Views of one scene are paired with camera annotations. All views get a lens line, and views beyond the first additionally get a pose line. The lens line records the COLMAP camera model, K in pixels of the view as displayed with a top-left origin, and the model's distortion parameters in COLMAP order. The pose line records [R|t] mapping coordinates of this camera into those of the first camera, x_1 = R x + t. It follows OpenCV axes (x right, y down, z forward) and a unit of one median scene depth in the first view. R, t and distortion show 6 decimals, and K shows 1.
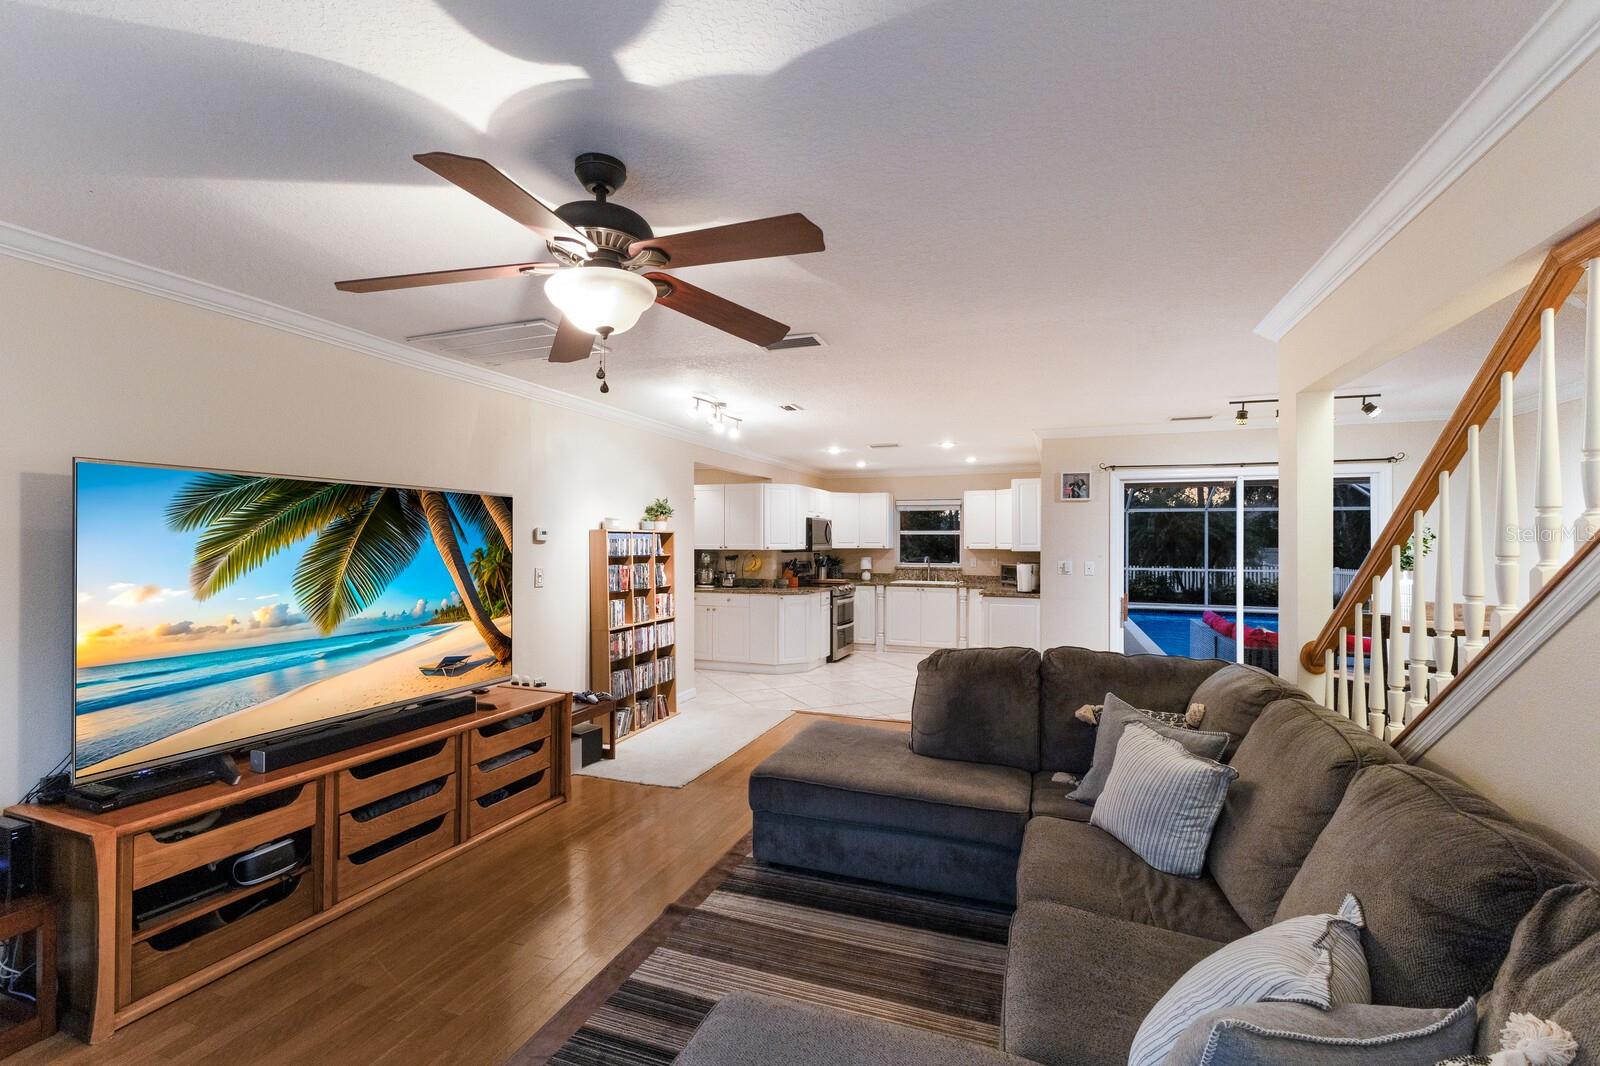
lens RADIAL K [[691.3, 0, 789.0], [0, 691.3, 539.2], [0, 0, 1]] dist [0.018793, -0.001626]
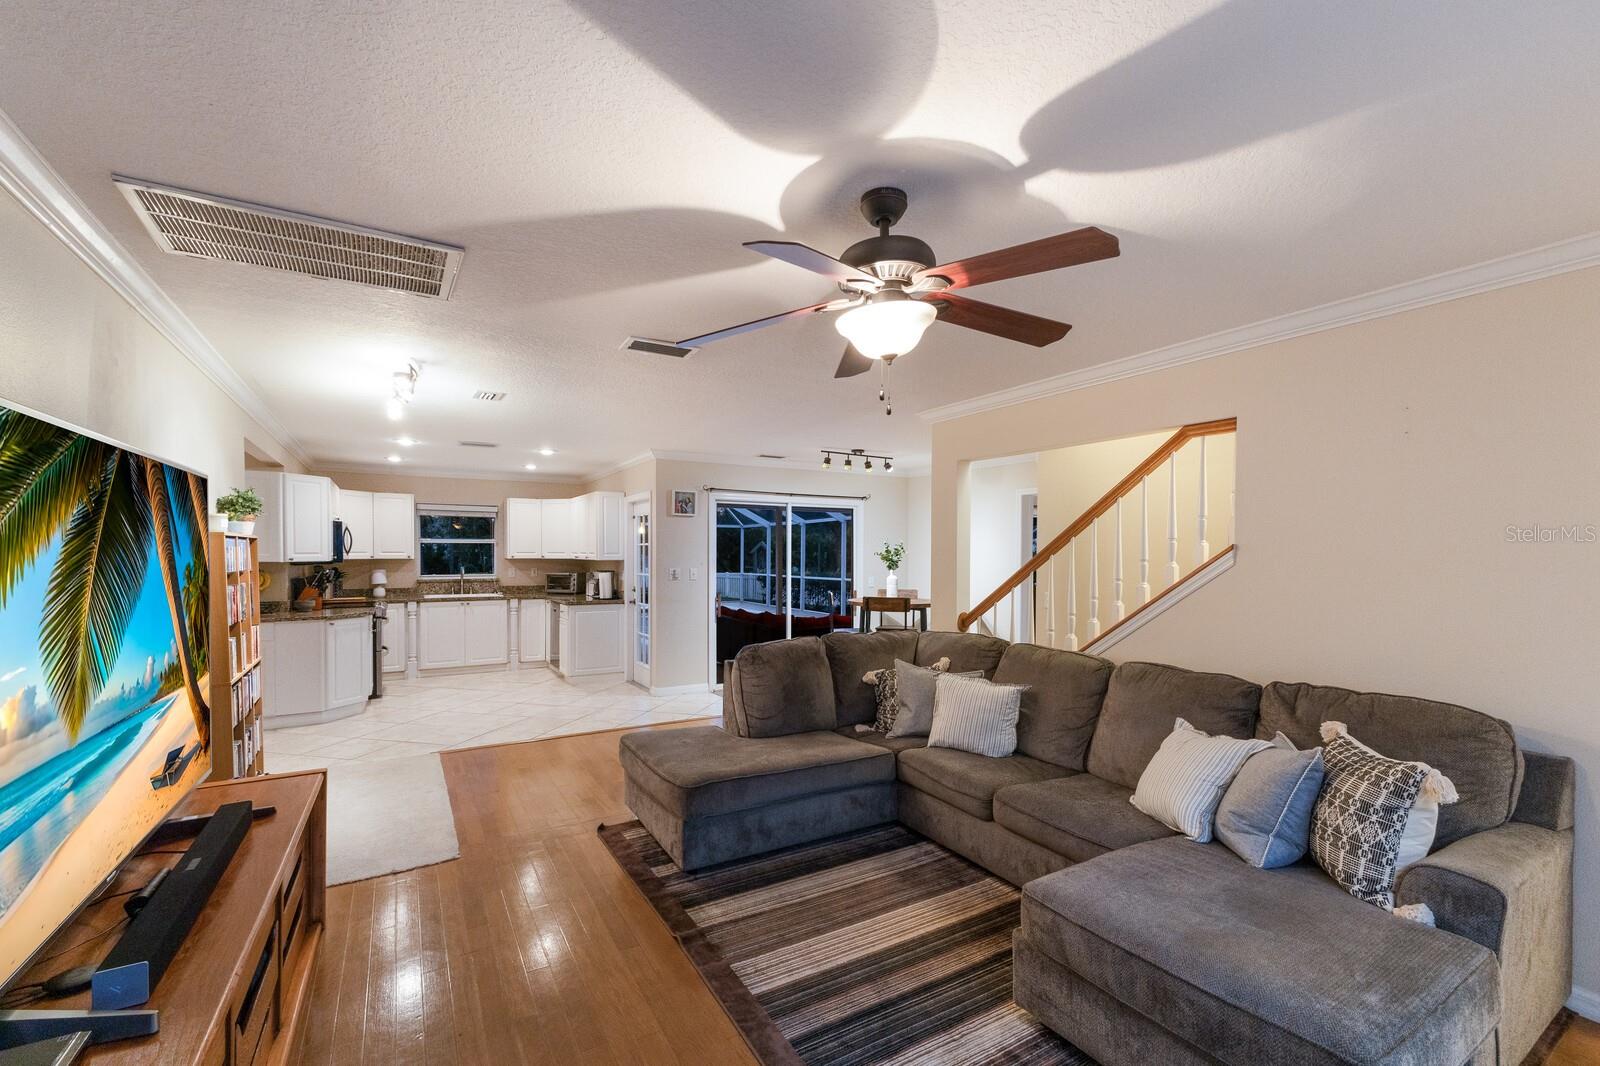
lens RADIAL K [[691.3, 0, 800.1], [0, 691.3, 564.8], [0, 0, 1]] dist [0.018793, -0.001626]
pose [[0.622684, -0.015867, 0.782313, -0.267539], [-0.003594, 0.999726, 0.023137, -0.000822], [-0.782465, -0.017218, 0.622456, 0.097563]]
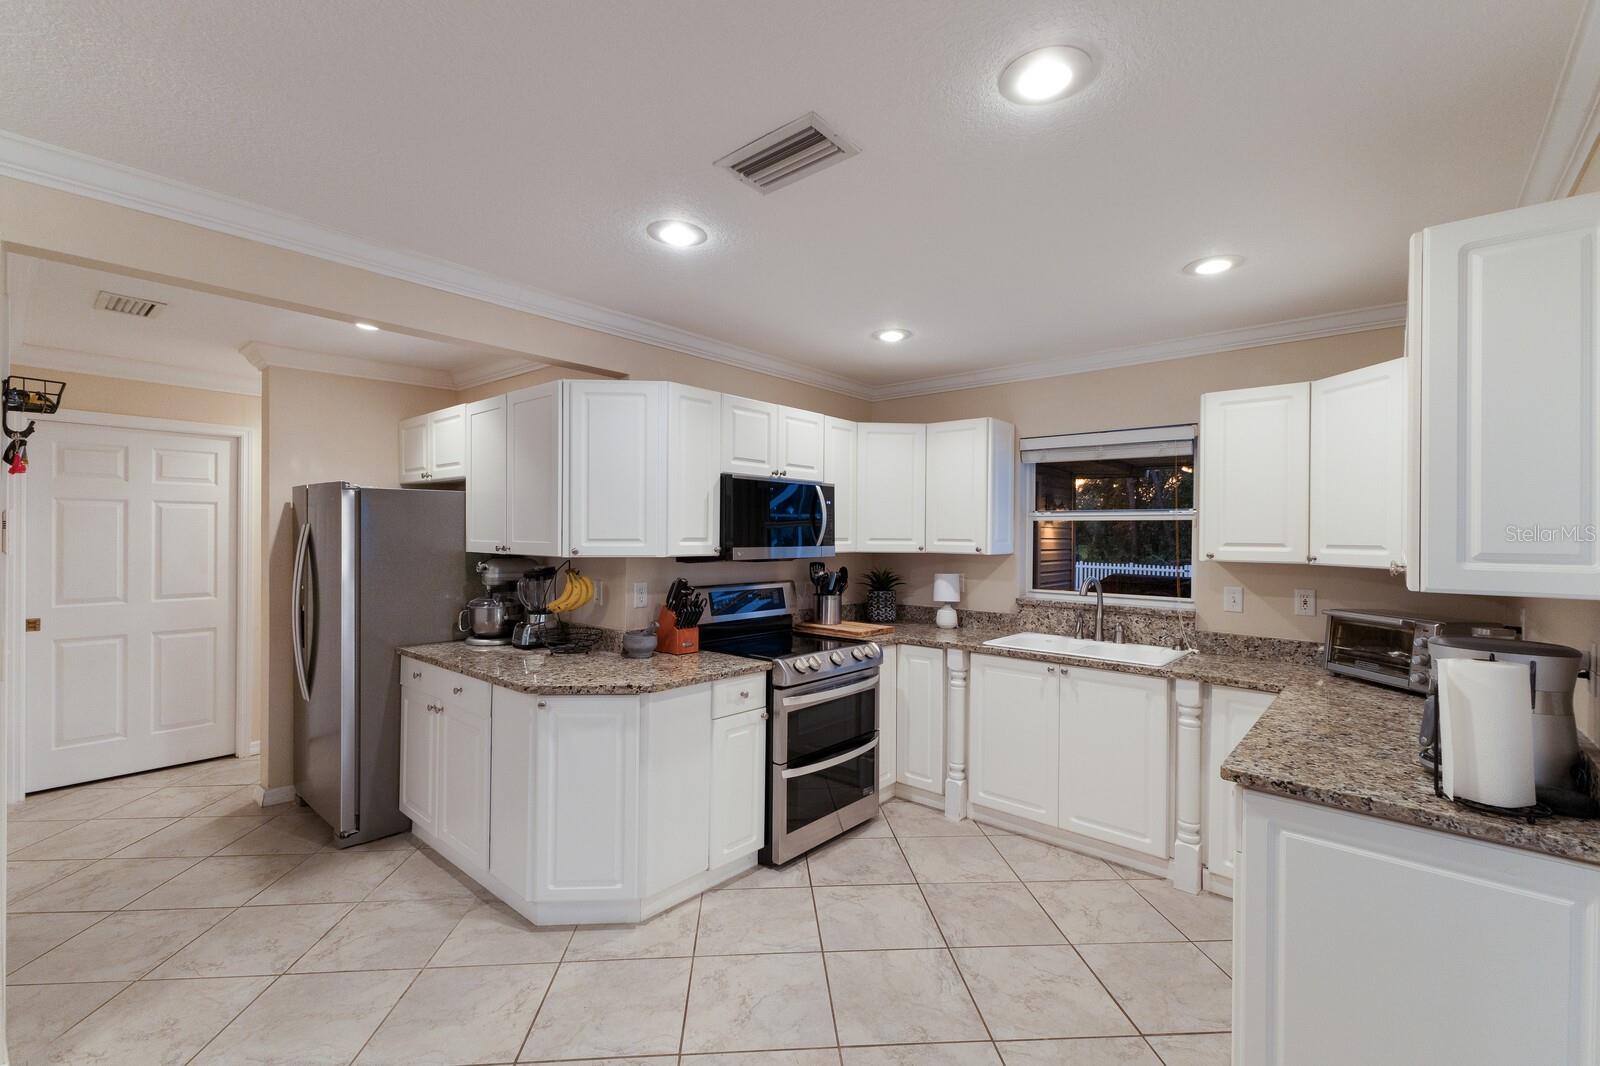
lens RADIAL K [[691.3, 0, 799.7], [0, 691.3, 538.0], [0, 0, 1]] dist [0.018793, -0.001626]
pose [[0.941475, 0.007772, -0.336993, 0.199884], [-0.004977, 0.999946, 0.009156, 0.000744], [0.337046, -0.006943, 0.941463, 0.664223]]
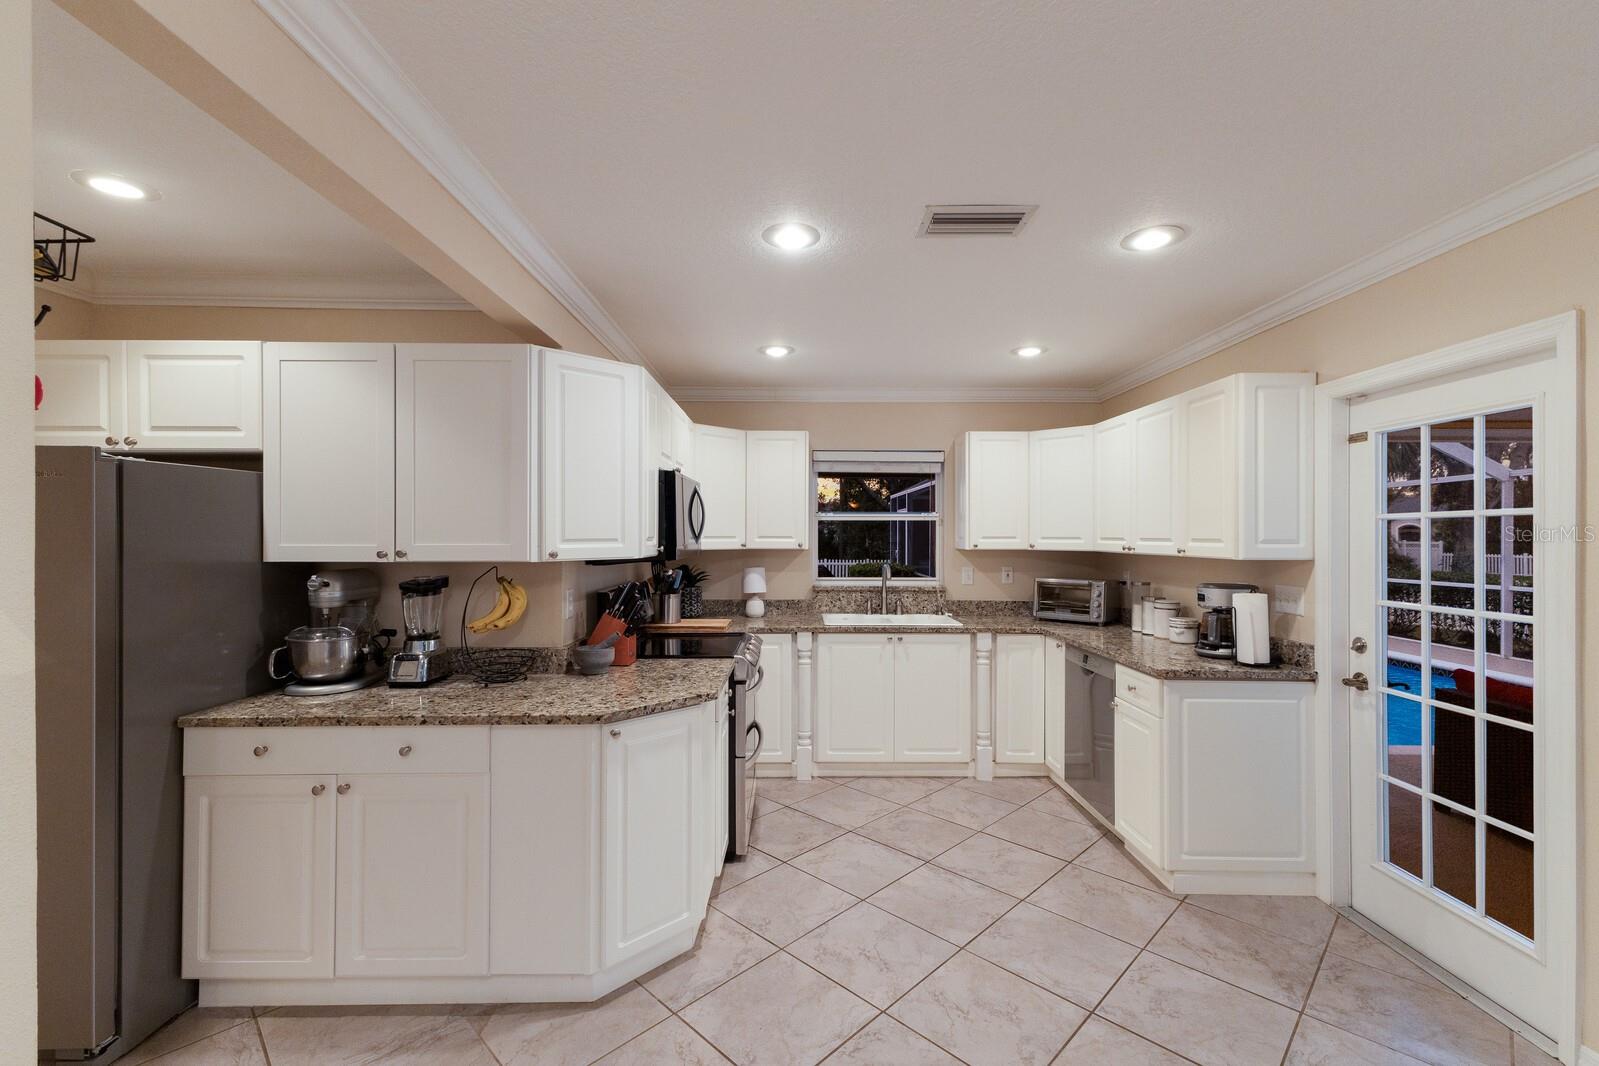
lens RADIAL K [[690.8, 0, 797.4], [0, 690.8, 534.6], [0, 0, 1]] dist [0.018793, -0.001626]
pose [[0.928649, -0.001190, 0.370957, -0.043105], [-0.000688, 0.999988, 0.004930, 0.001478], [-0.370958, -0.004833, 0.928637, 0.646596]]
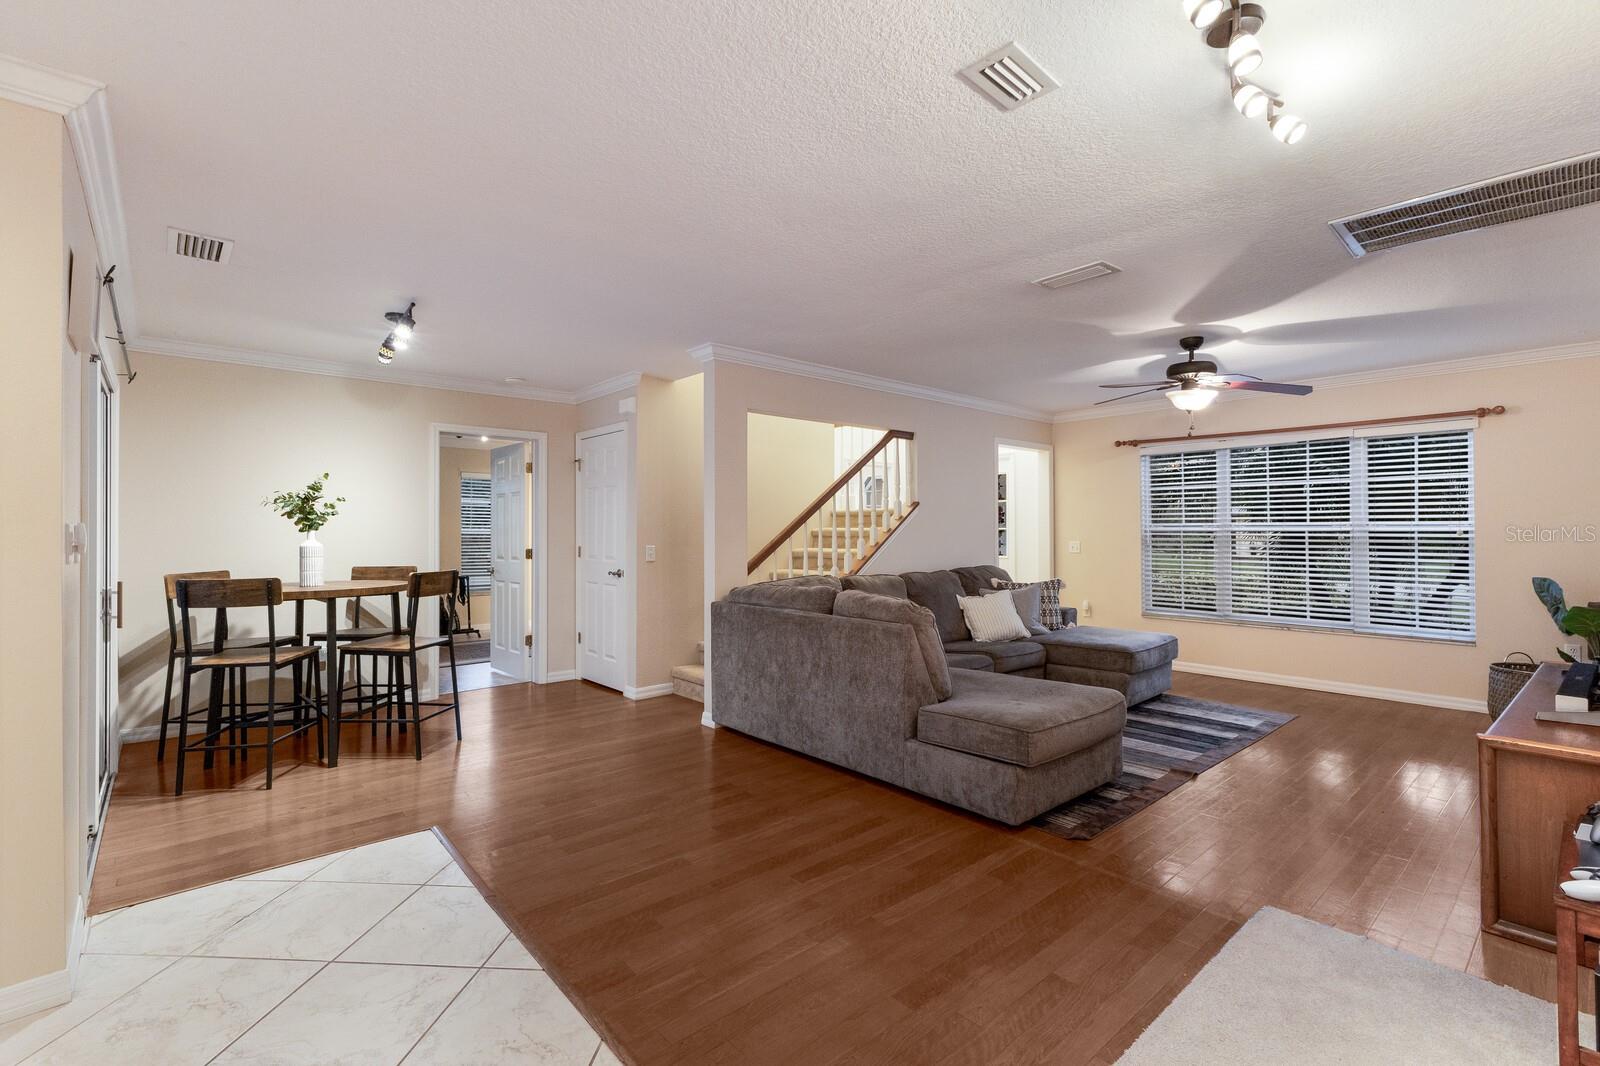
lens RADIAL K [[714.6, 0, 804.7], [0, 714.6, 528.2], [0, 0, 1]] dist [0.001198, 0.000032]
pose [[-0.892745, 0.001576, 0.450560, -0.042845], [-0.002628, 0.999959, -0.008705, 0.028365], [-0.450555, -0.008956, -0.892704, 0.842895]]
